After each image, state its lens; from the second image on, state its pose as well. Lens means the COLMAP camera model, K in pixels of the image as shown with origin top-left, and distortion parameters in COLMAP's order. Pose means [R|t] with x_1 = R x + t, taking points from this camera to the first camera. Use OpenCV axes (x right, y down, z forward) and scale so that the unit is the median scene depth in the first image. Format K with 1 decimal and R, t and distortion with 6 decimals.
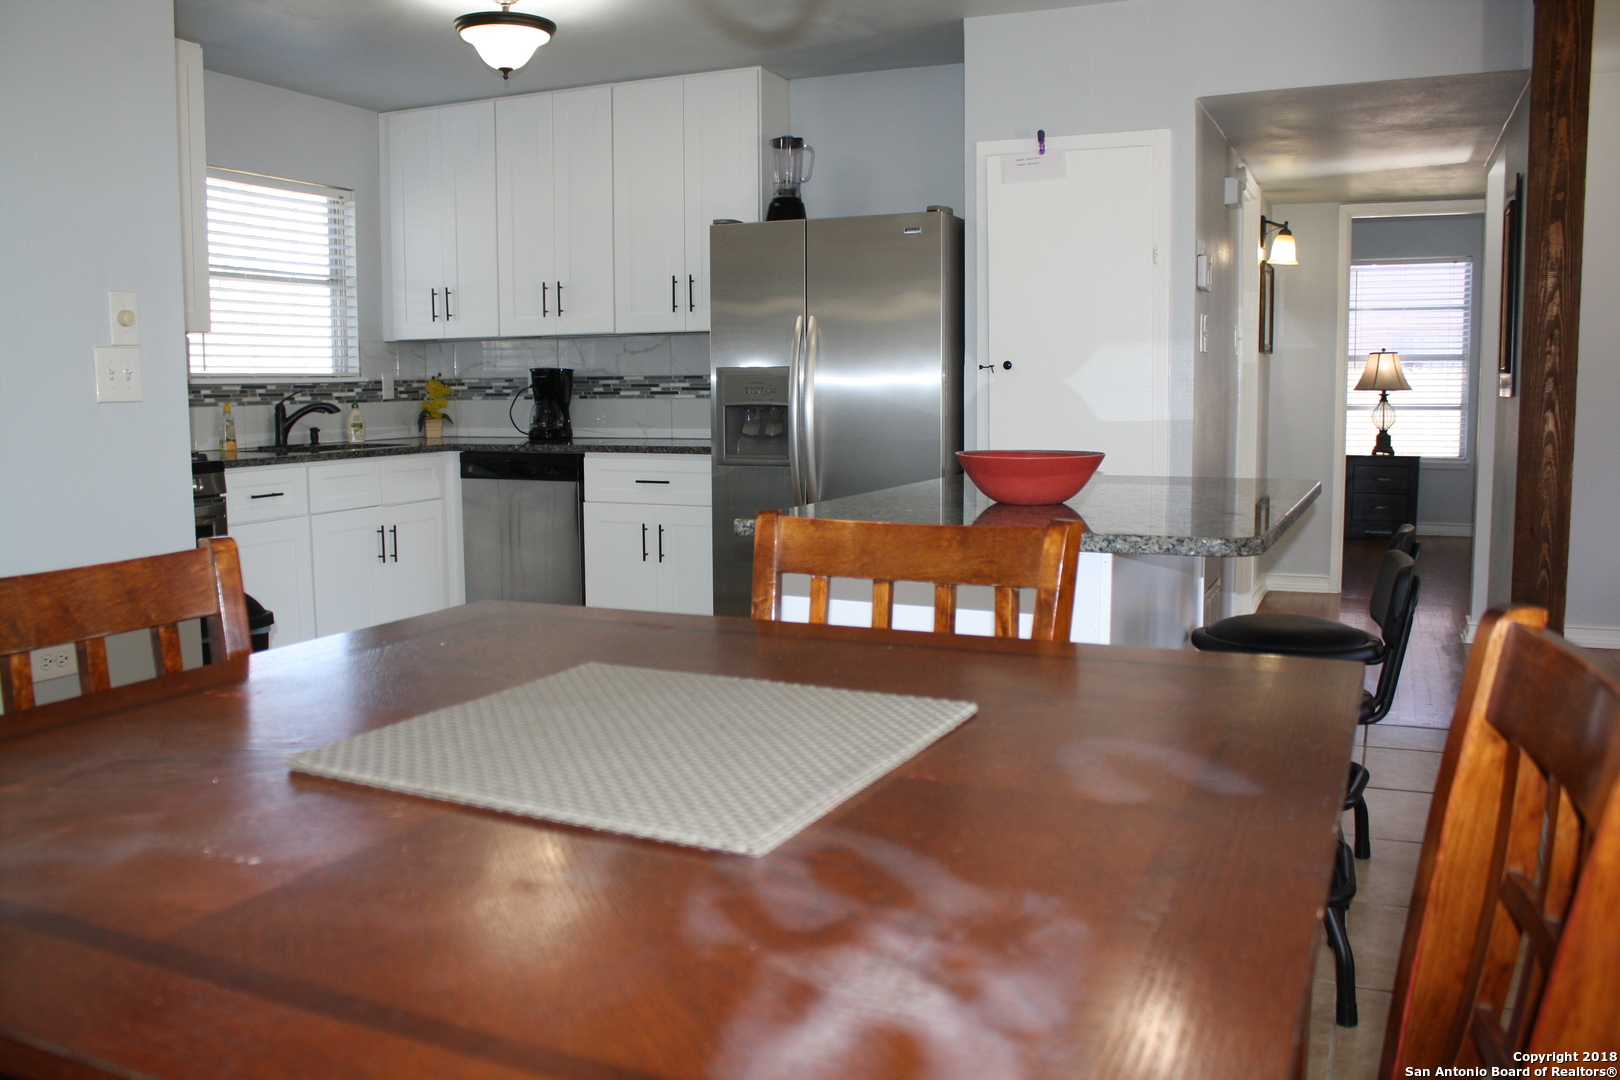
lens RADIAL K [[1373.8, 0, 772.4], [0, 1373.8, 536.7], [0, 0, 1]] dist [-0.123399, 0.007328]
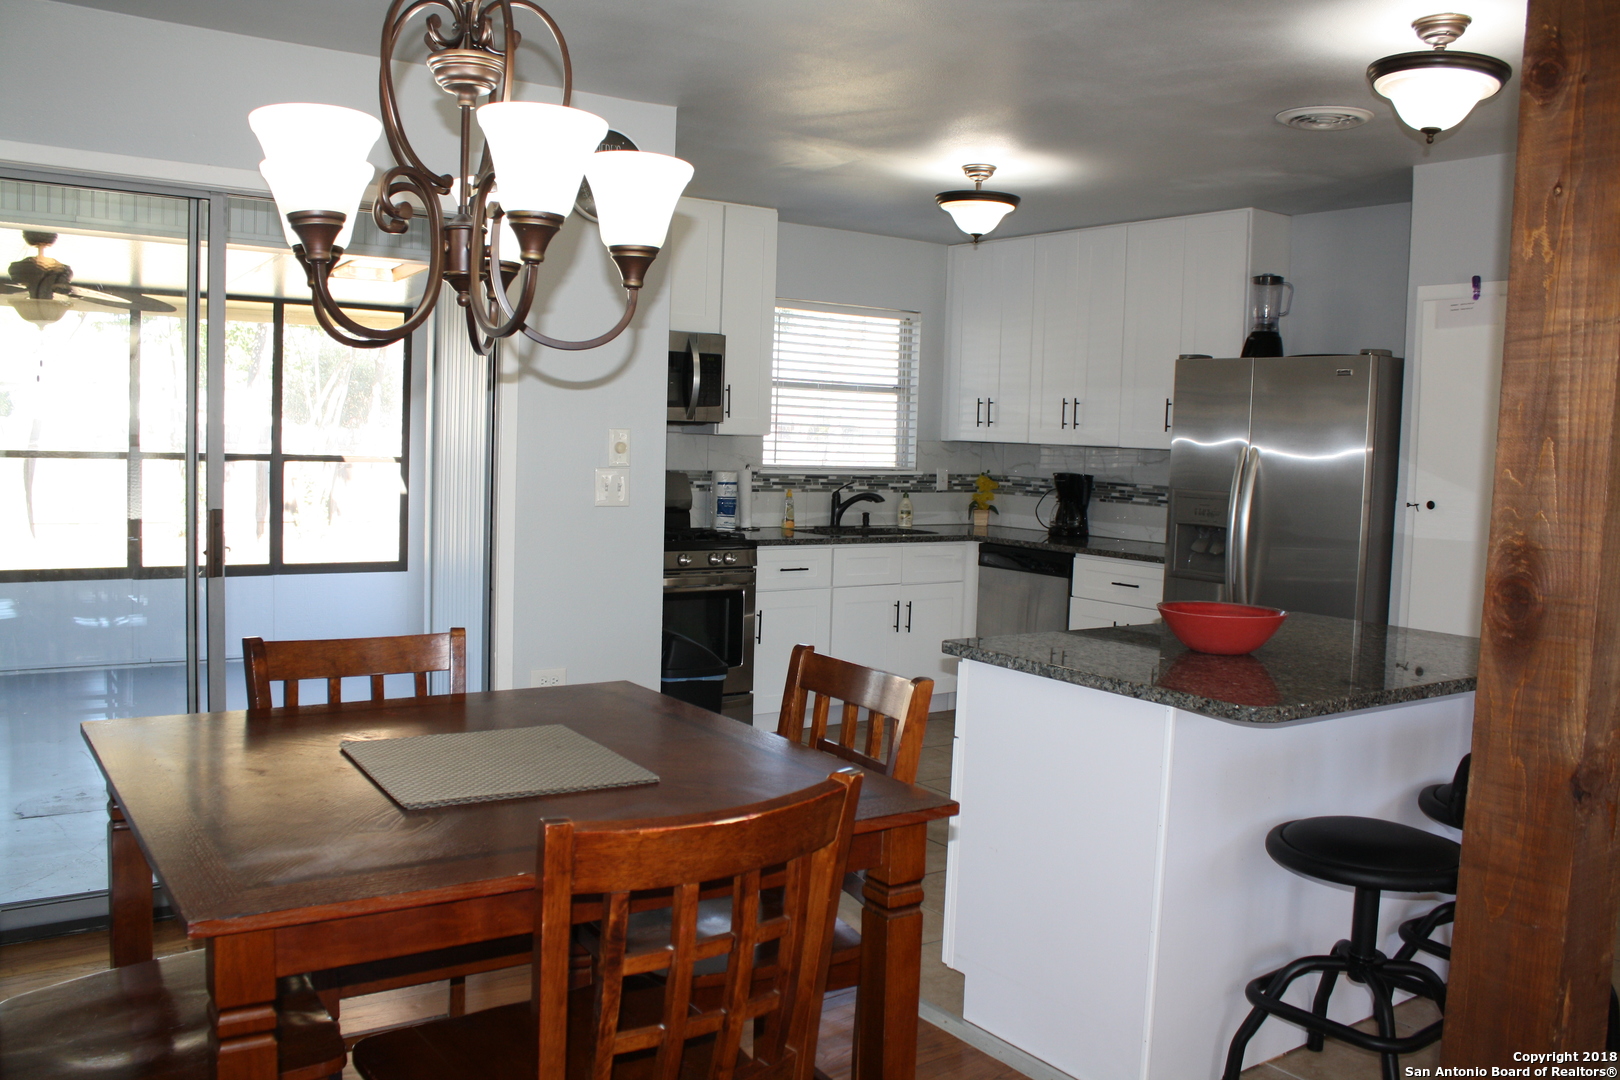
lens RADIAL K [[1373.8, 0, 772.4], [0, 1373.8, 536.7], [0, 0, 1]] dist [-0.123399, 0.007328]
pose [[0.857184, 0.073625, -0.509720, 0.212130], [-0.094889, 0.995362, -0.015800, -0.032185], [0.506193, 0.061911, 0.860195, -0.087805]]
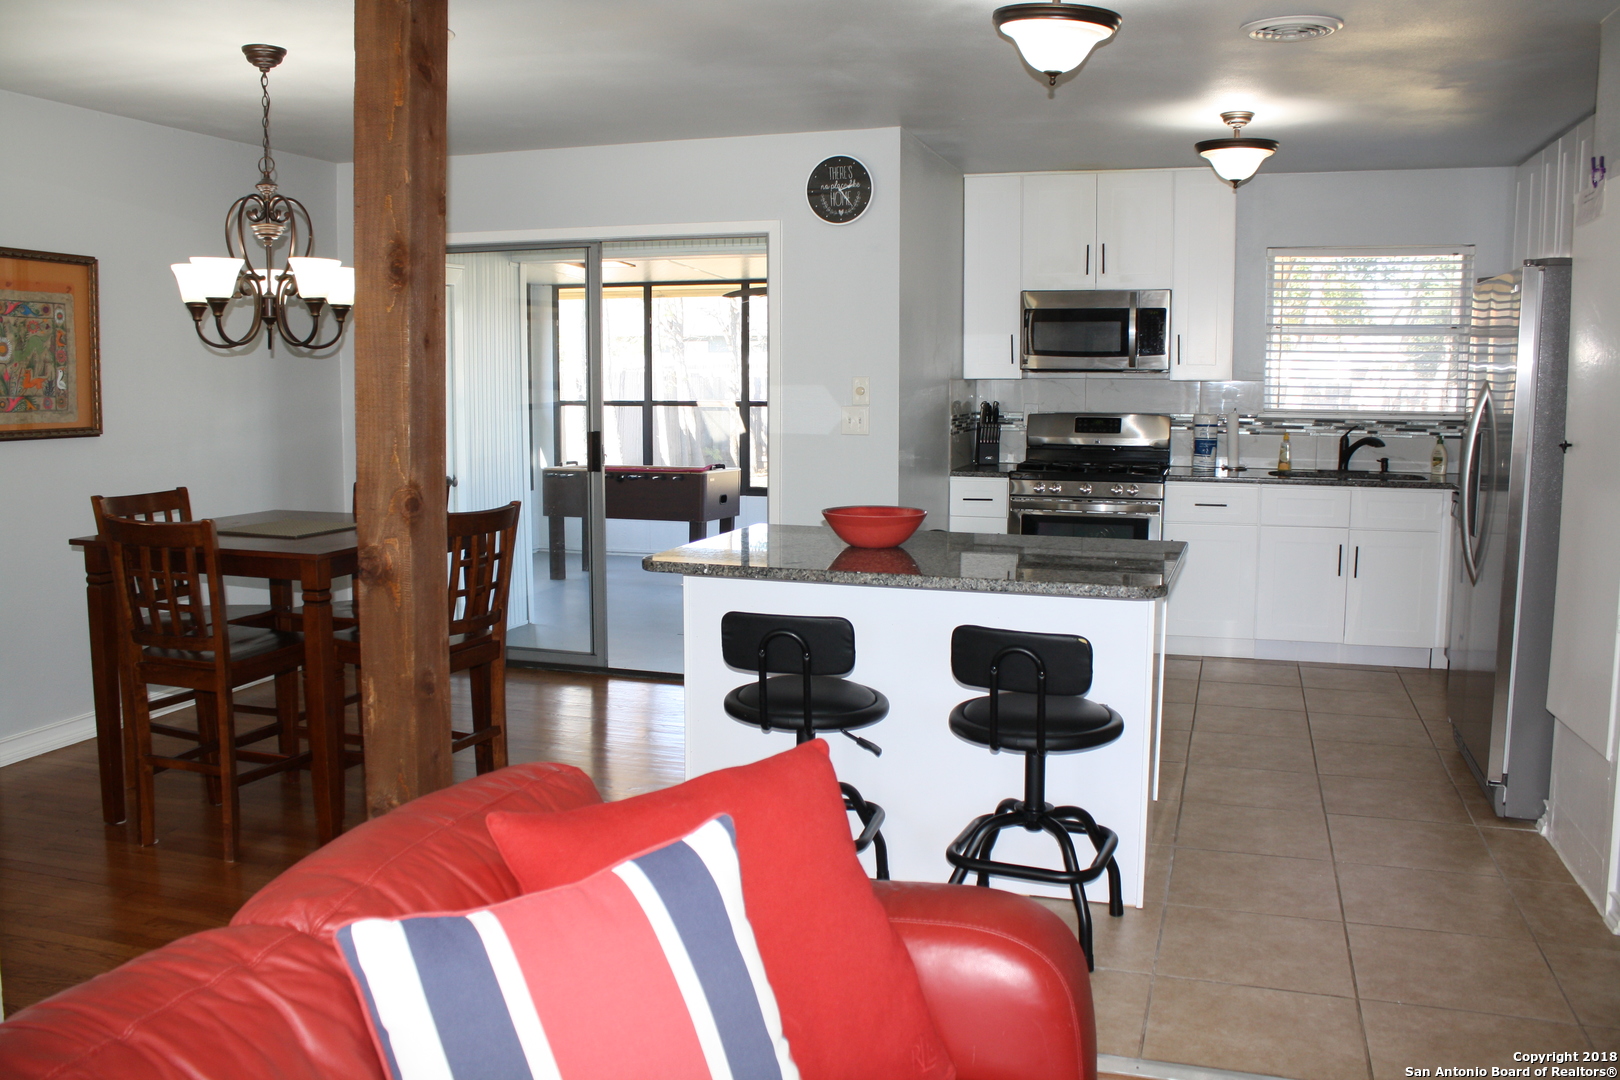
lens RADIAL K [[1373.8, 0, 772.4], [0, 1373.8, 536.7], [0, 0, 1]] dist [-0.123399, 0.007328]
pose [[0.100480, 0.126858, -0.986819, 0.762200], [-0.108265, 0.987343, 0.115901, -0.090105], [0.989031, 0.095192, 0.112943, 0.350699]]
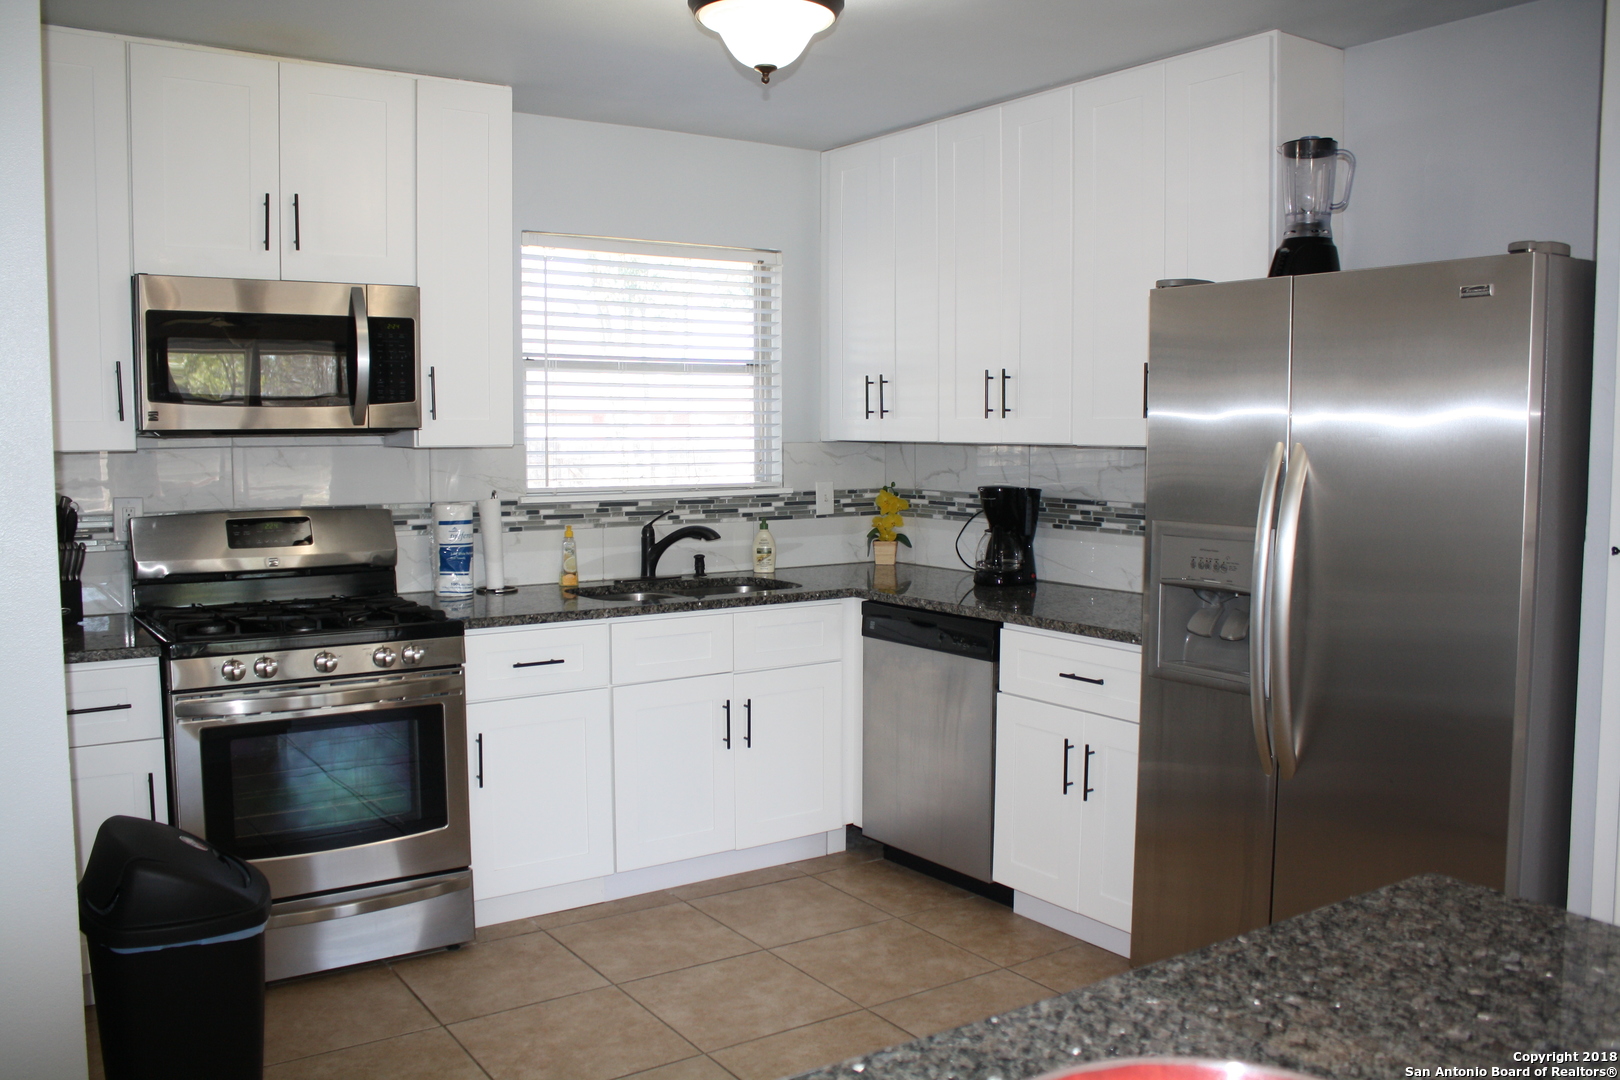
lens RADIAL K [[1351.6, 0, 767.4], [0, 1351.6, 539.8], [0, 0, 1]] dist [-0.164489, 0.134088]
pose [[0.845860, 0.051260, -0.530936, 0.115058], [-0.064636, 0.997887, -0.006633, -0.086600], [0.529474, 0.039929, 0.847386, 0.349583]]
